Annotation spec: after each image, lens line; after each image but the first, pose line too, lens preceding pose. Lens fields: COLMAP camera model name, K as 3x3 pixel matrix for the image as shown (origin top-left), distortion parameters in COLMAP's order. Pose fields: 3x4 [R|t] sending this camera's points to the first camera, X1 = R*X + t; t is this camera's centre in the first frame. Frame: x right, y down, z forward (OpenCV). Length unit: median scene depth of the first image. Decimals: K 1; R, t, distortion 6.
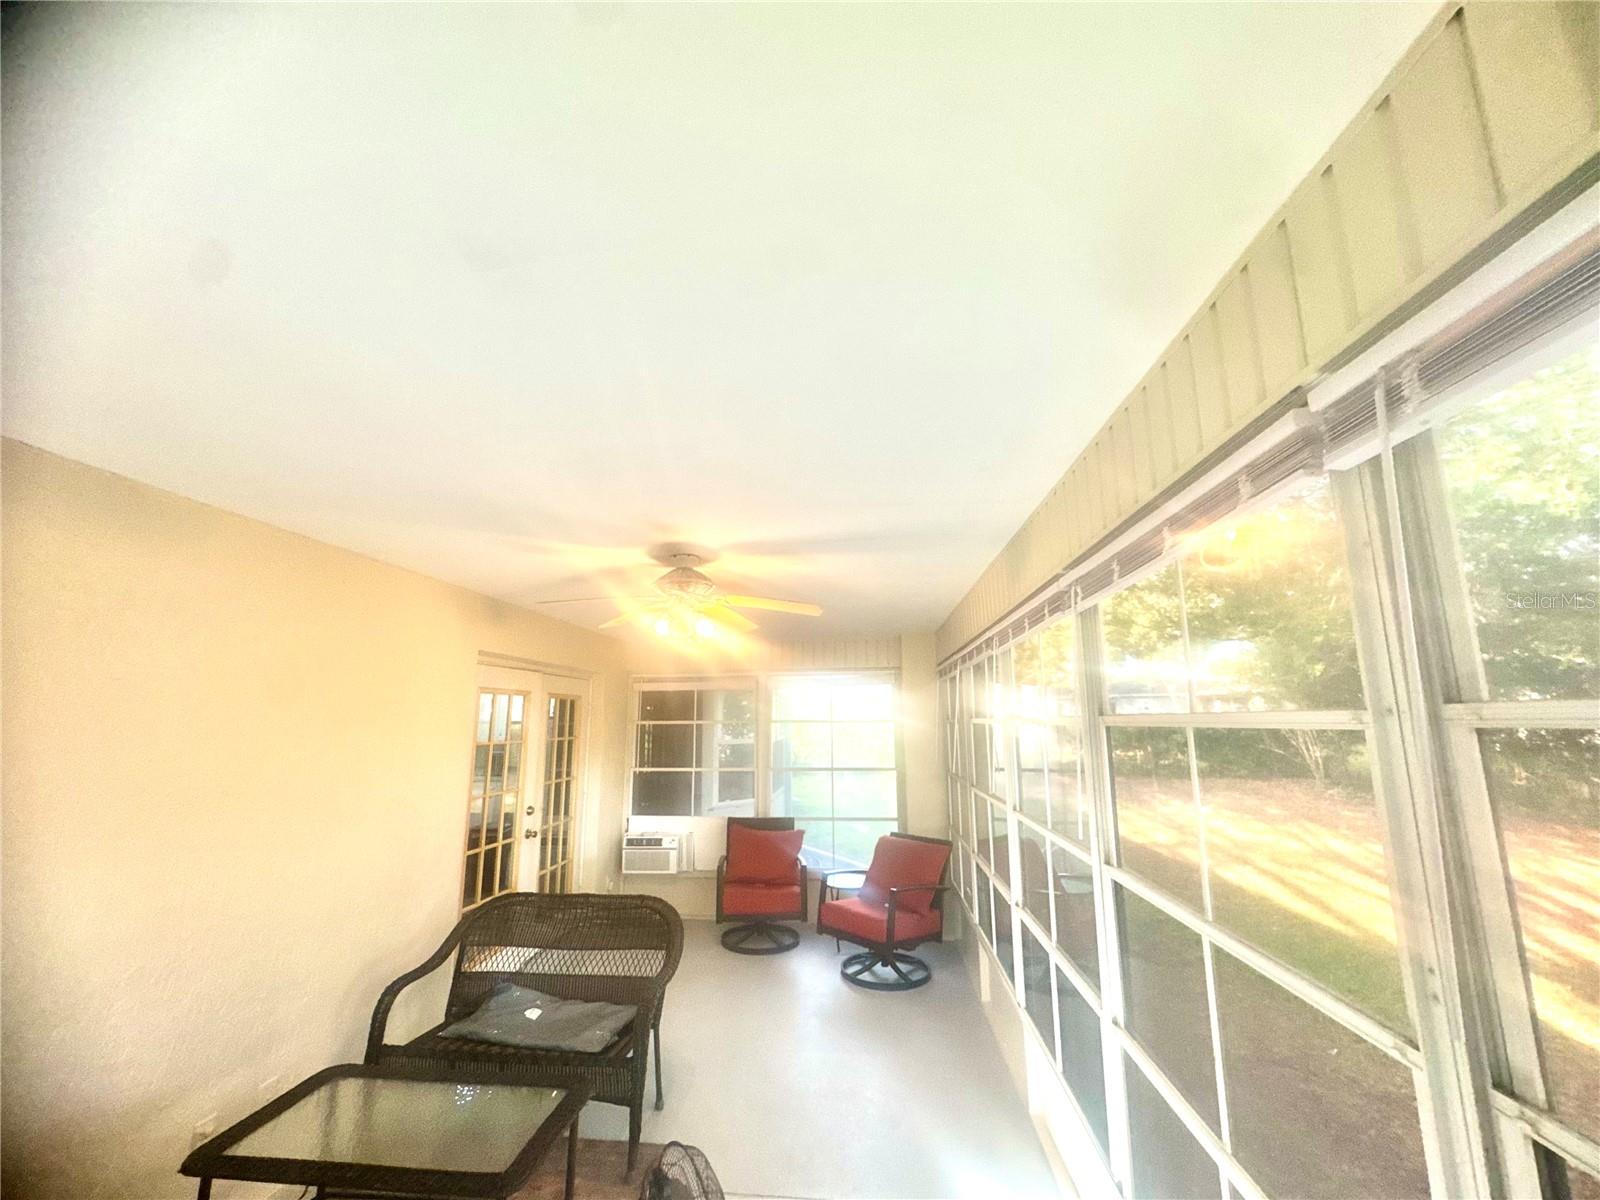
lens RADIAL K [[637.8, 0, 799.5], [0, 637.8, 606.9], [0, 0, 1]] dist [-0.007585, 0.001618]
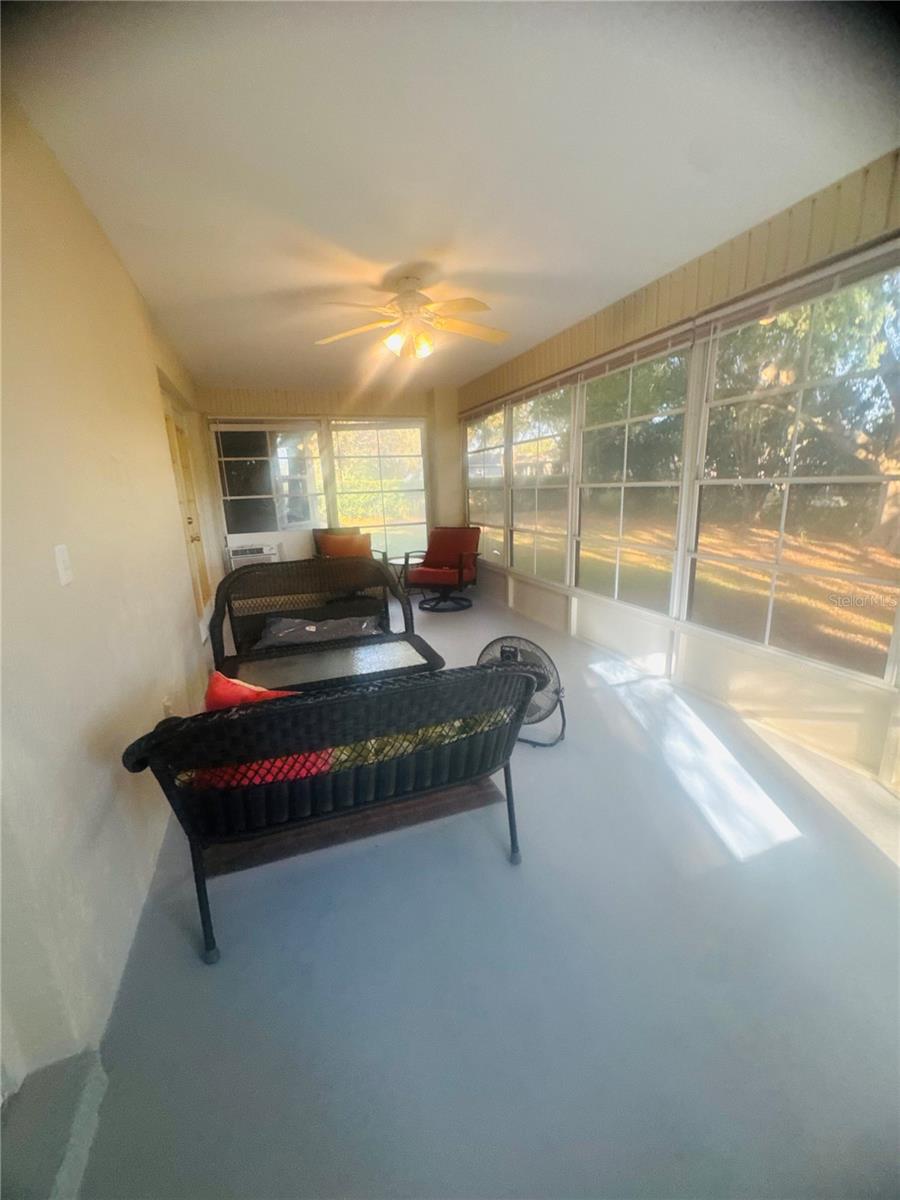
lens RADIAL K [[478.4, 0, 451.4], [0, 478.4, 607.7], [0, 0, 1]] dist [-0.007585, 0.001618]
pose [[0.898033, -0.129198, 0.420529, -0.379771], [-0.053267, 0.916938, 0.395460, 0.084946], [-0.436691, -0.377536, 0.816558, -0.029803]]
